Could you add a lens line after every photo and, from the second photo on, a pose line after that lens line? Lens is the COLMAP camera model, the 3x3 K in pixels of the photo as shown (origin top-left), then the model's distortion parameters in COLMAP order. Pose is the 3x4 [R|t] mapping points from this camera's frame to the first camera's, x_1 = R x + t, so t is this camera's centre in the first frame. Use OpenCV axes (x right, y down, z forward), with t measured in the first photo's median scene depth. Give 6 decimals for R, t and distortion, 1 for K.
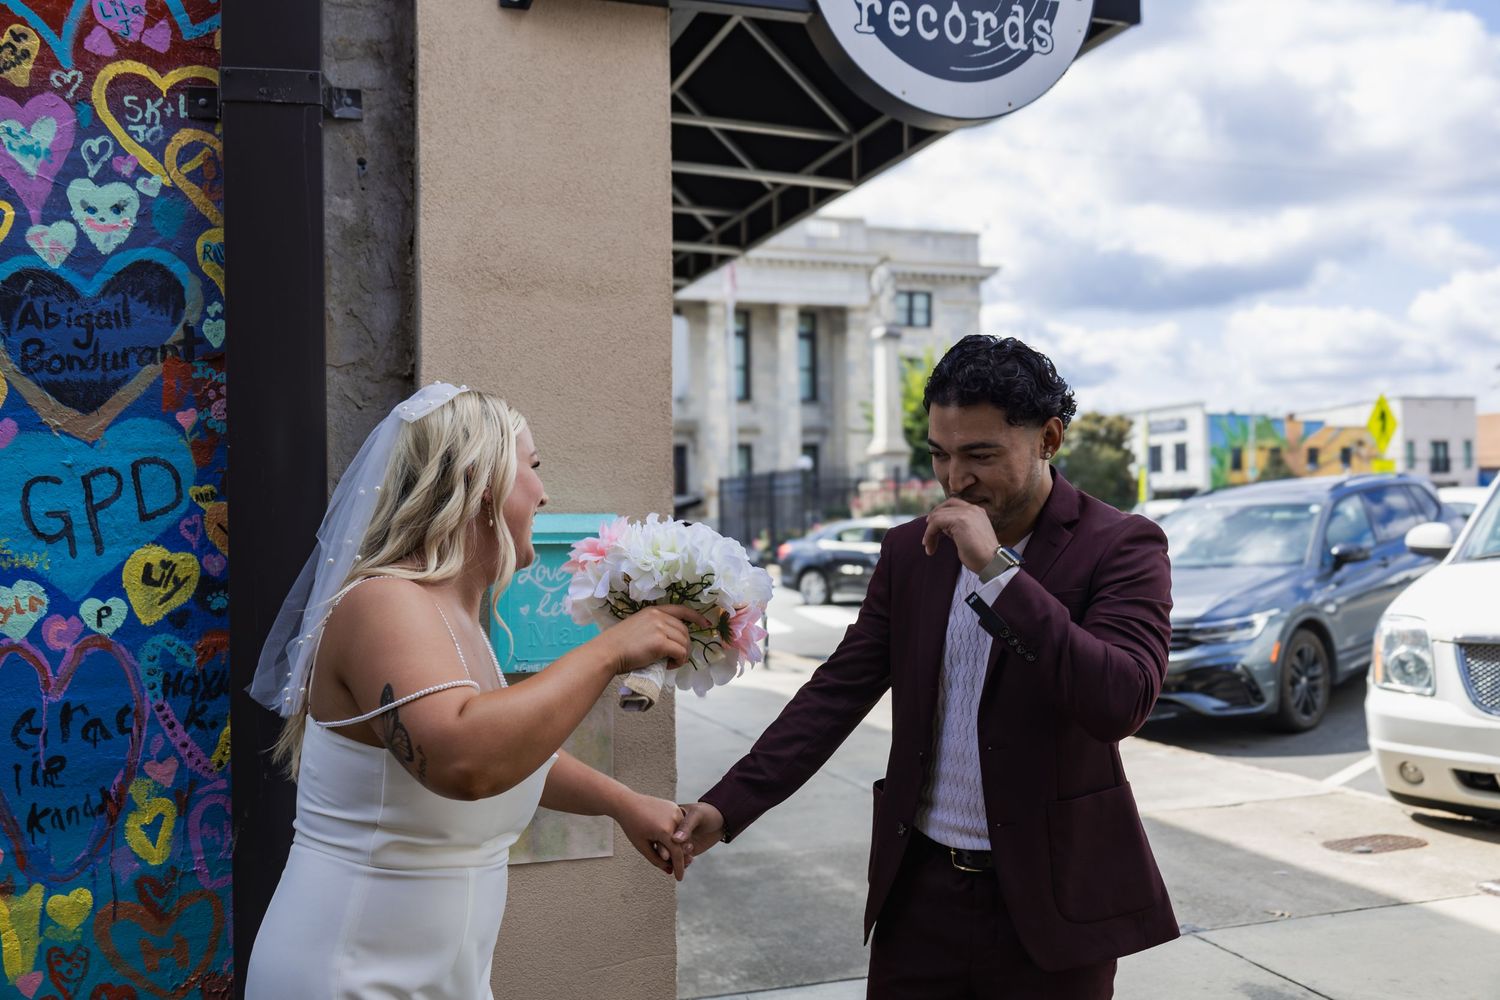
lens RADIAL K [[1444.1, 0, 749.5], [0, 1444.1, 490.8], [0, 0, 1]] dist [-0.009719, 0.000000]
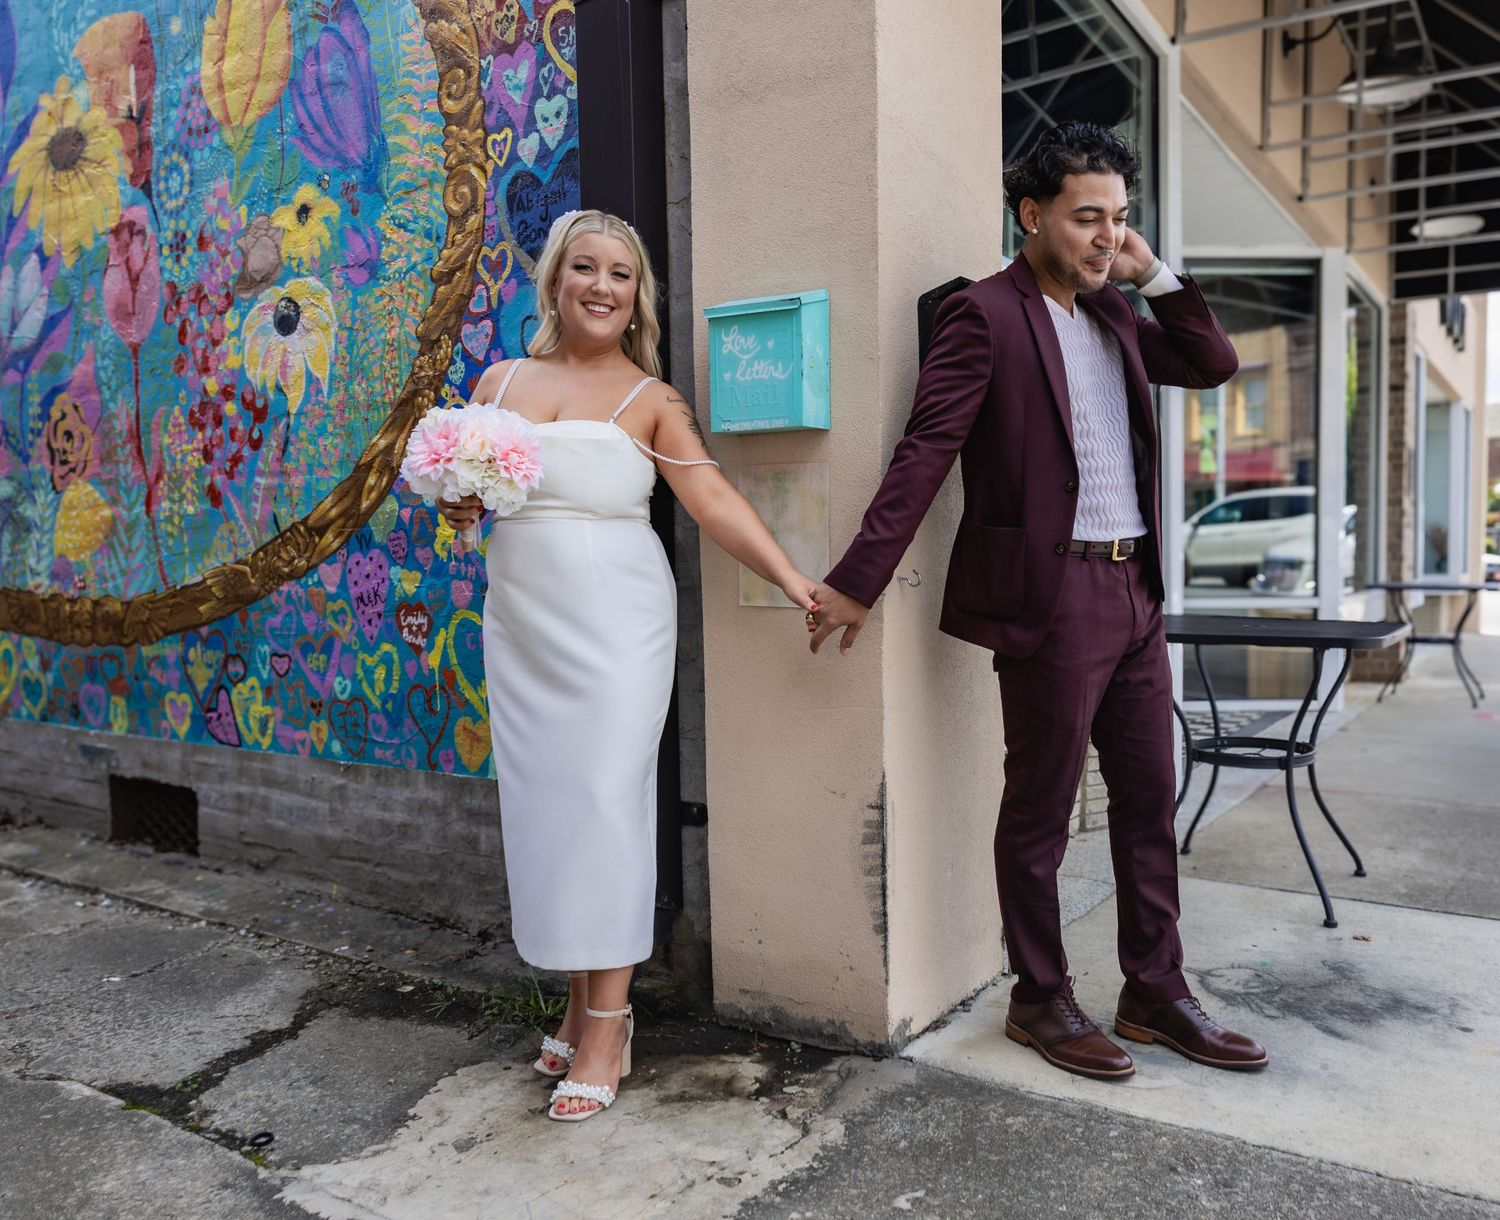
lens RADIAL K [[1253.6, 0, 870.8], [0, 1253.6, 659.5], [0, 0, 1]] dist [-0.001890, -0.006077]
pose [[0.608646, 0.063218, -0.790919, 0.740391], [-0.001659, 0.996920, 0.078407, 0.235497], [0.793440, -0.046410, 0.606877, 0.483727]]
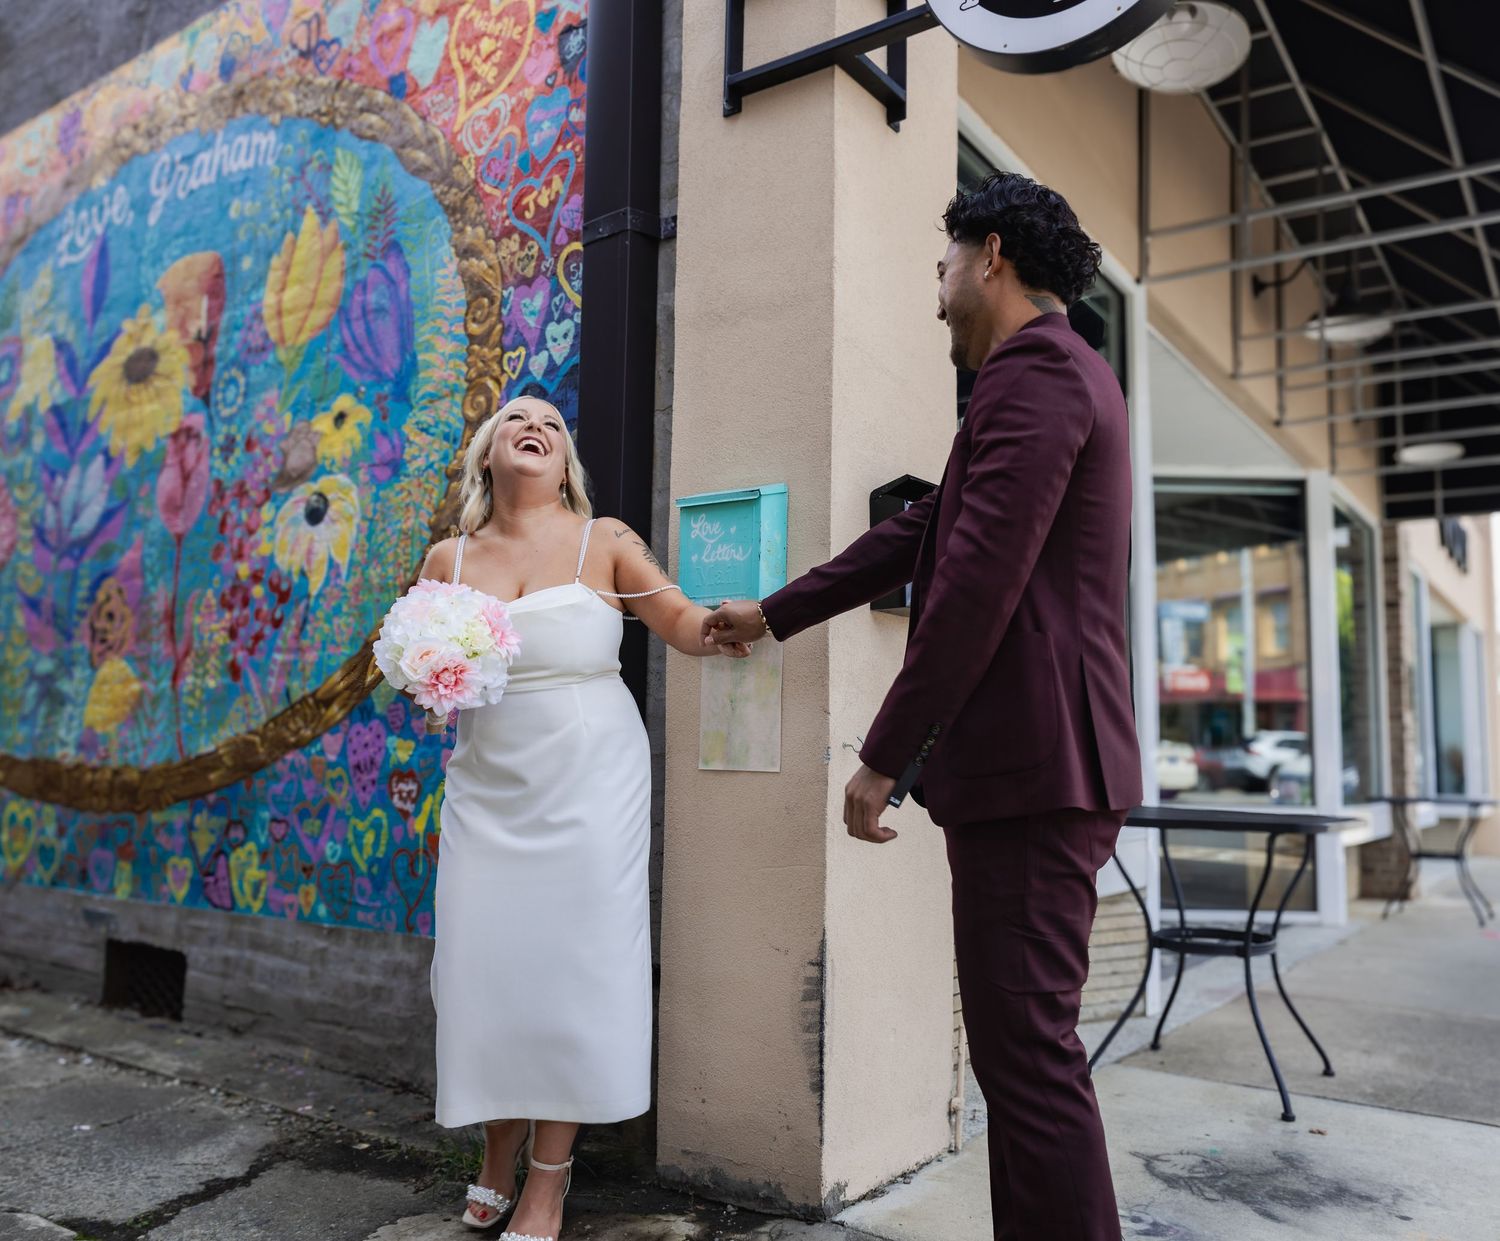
lens RADIAL K [[1287.6, 0, 839.0], [0, 1287.6, 659.1], [0, 0, 1]] dist [0.009851, -0.024116]
pose [[0.568207, -0.065359, -0.820286, 0.867681], [-0.027626, 0.994764, -0.098397, 0.287438], [0.822422, 0.078571, 0.563426, 0.483464]]
